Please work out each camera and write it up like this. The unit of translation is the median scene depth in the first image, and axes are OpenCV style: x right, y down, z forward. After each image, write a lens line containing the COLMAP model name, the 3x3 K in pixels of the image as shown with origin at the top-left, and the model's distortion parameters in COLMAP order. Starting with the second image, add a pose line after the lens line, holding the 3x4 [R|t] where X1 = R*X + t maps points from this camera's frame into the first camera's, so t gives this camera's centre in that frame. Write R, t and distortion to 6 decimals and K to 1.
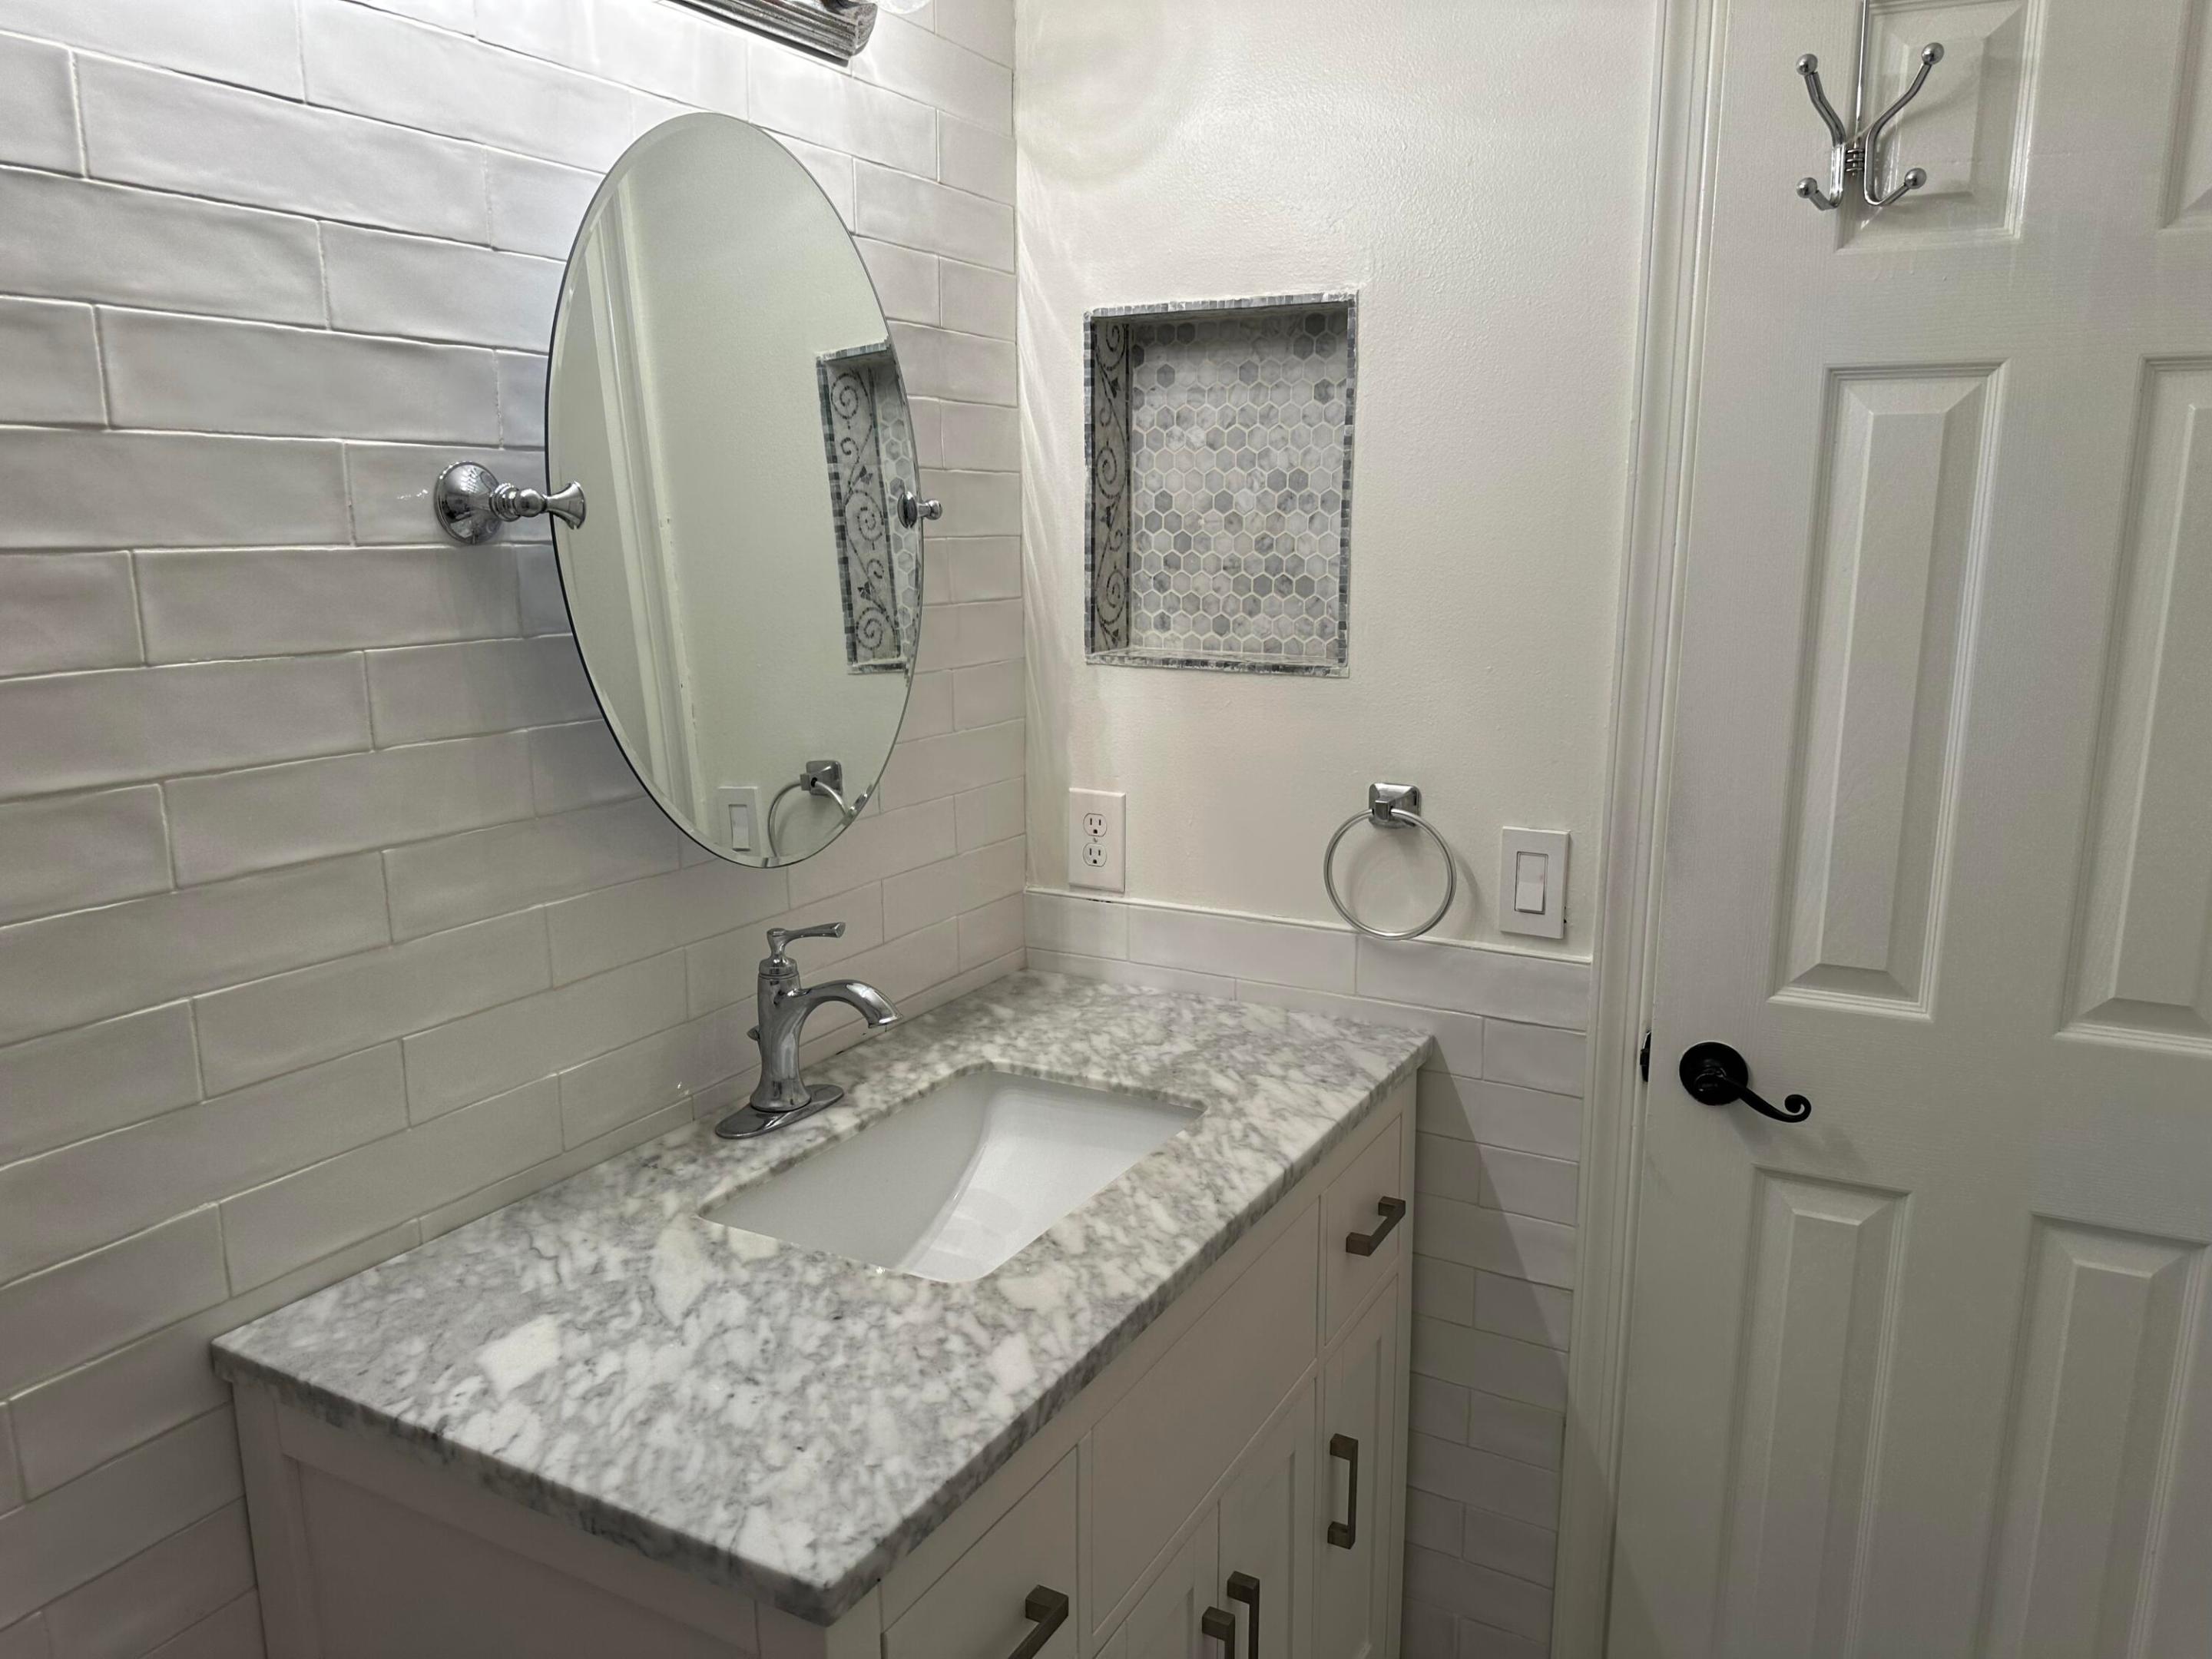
lens RADIAL K [[1558.5, 0, 1106.0], [0, 1558.5, 829.5], [0, 0, 1]] dist [-0.006779, -0.006619]
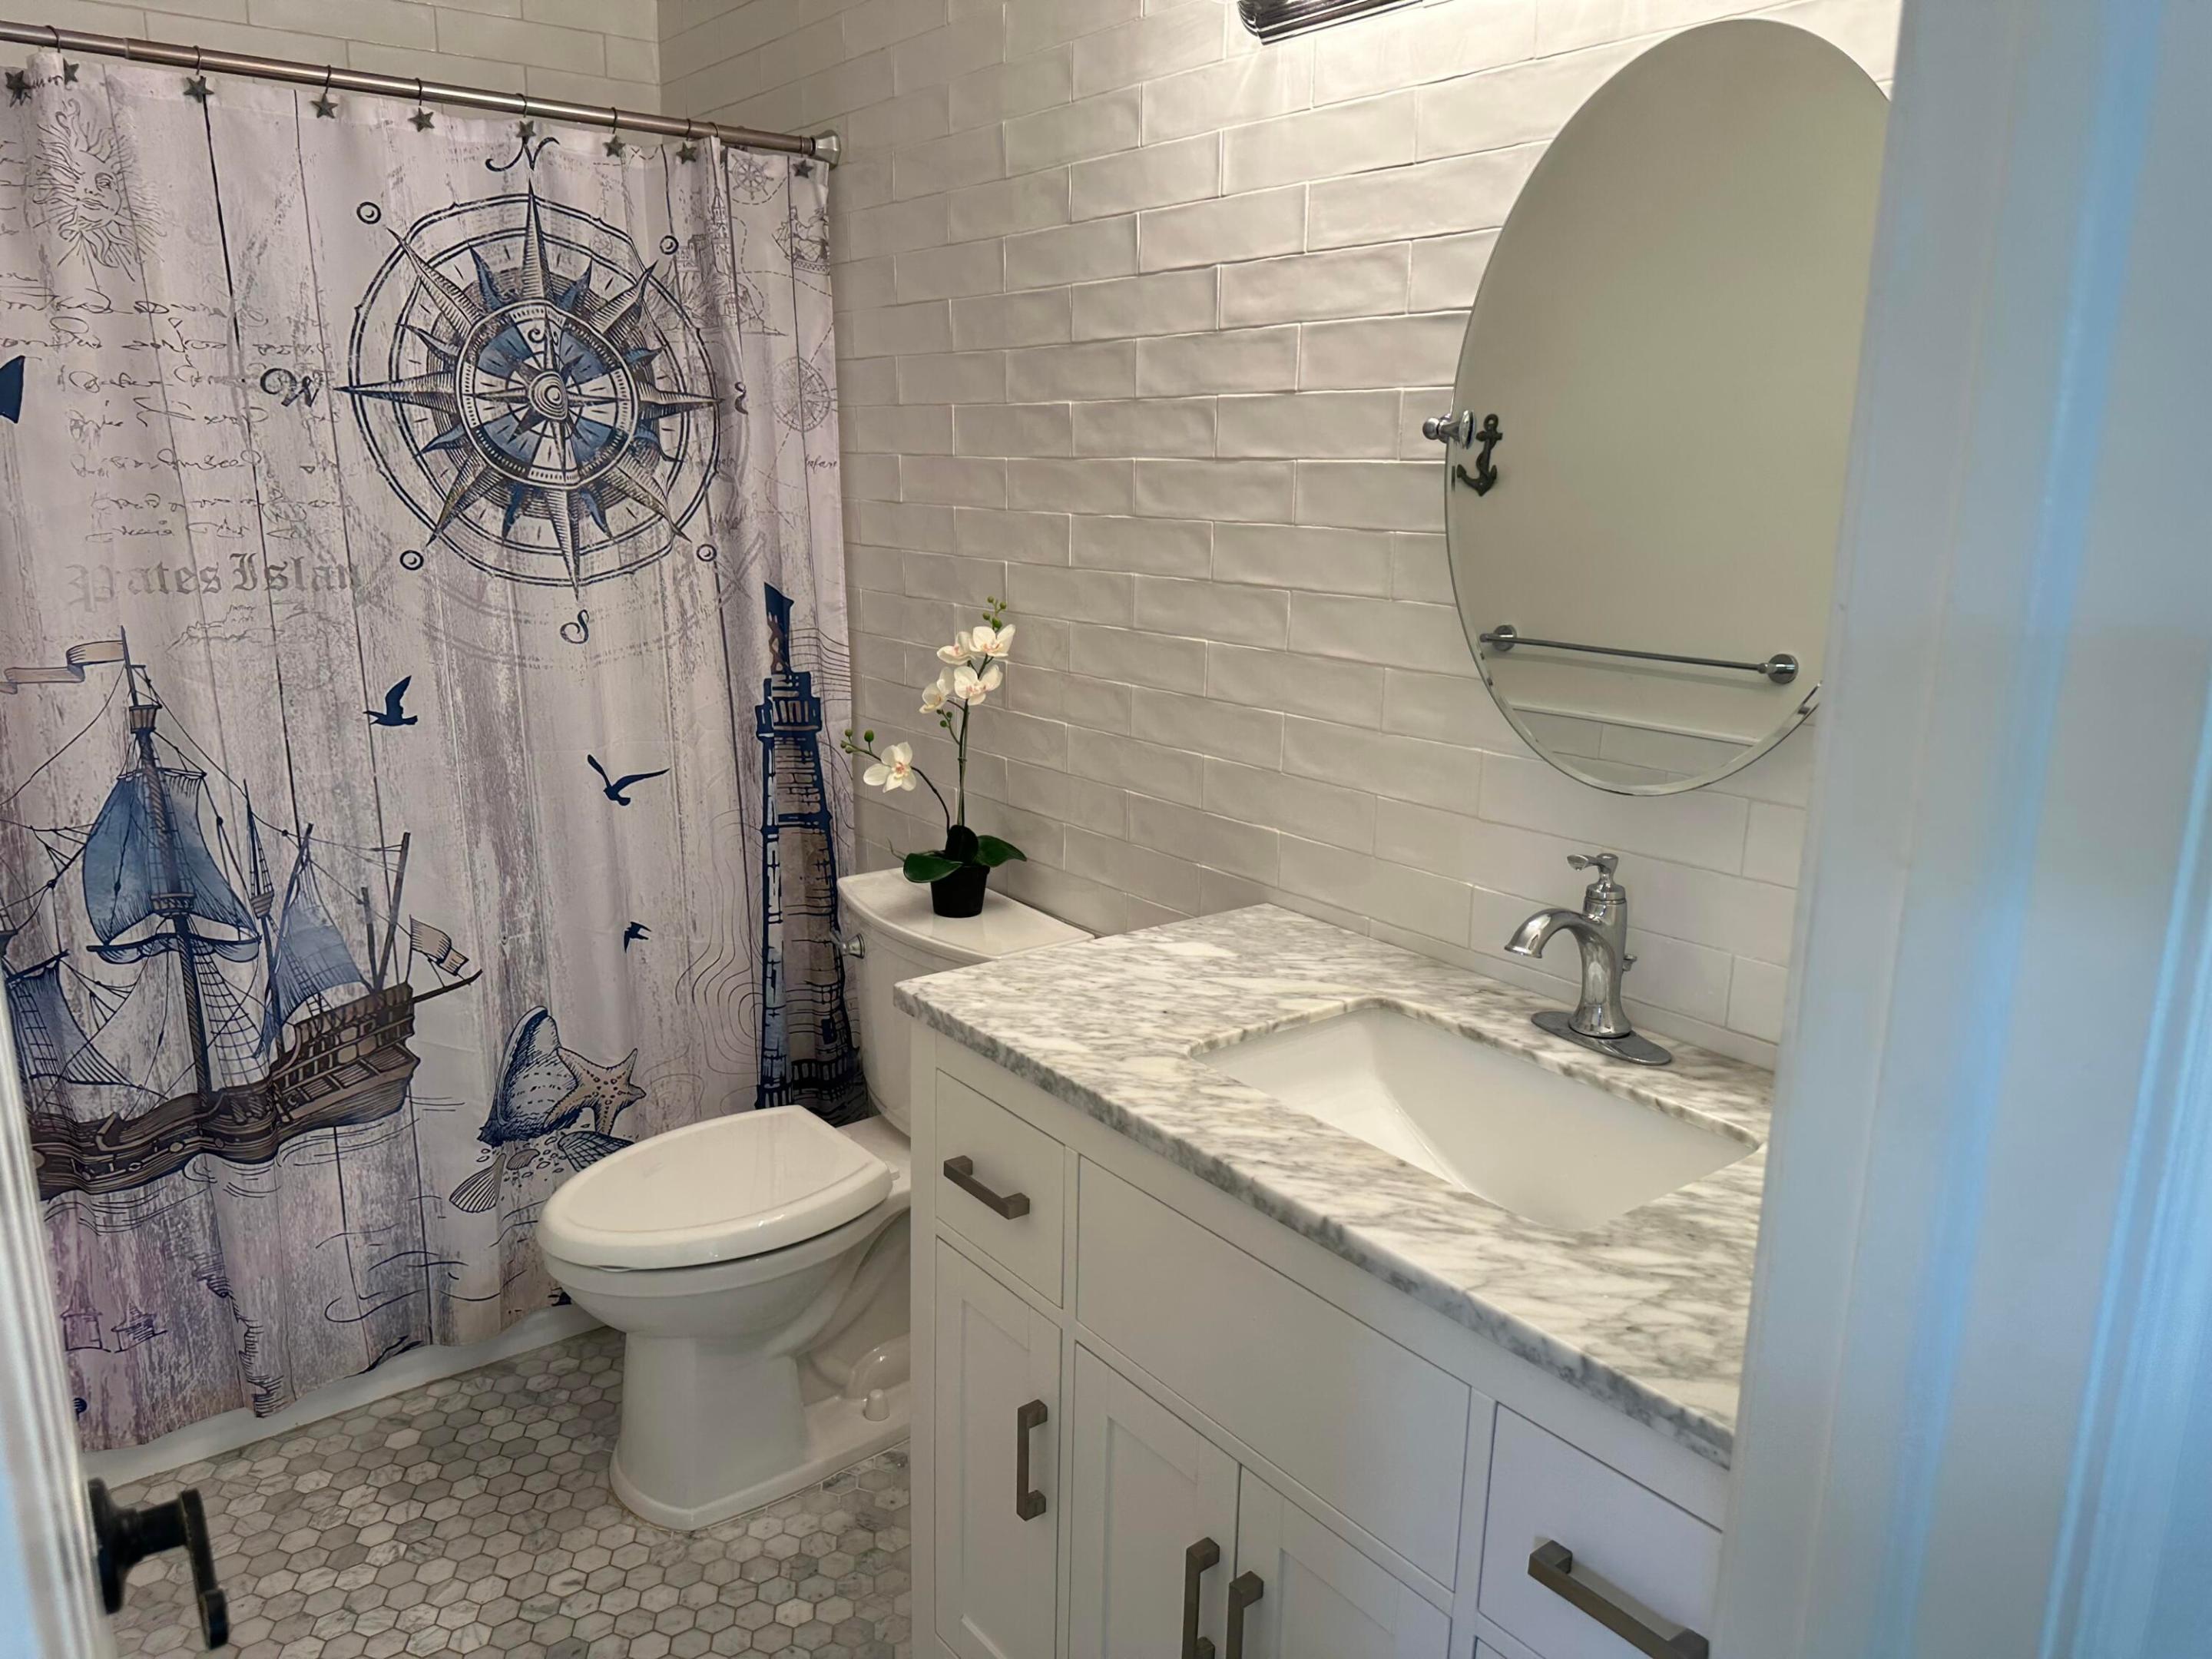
lens RADIAL K [[1527.4, 0, 1111.6], [0, 1527.4, 890.4], [0, 0, 1]] dist [0.001838, -0.001173]
pose [[-0.399632, 0.245276, -0.883252, 1.011255], [-0.185415, 0.921993, 0.339926, -0.243956], [0.897728, 0.299614, -0.322980, 1.322342]]
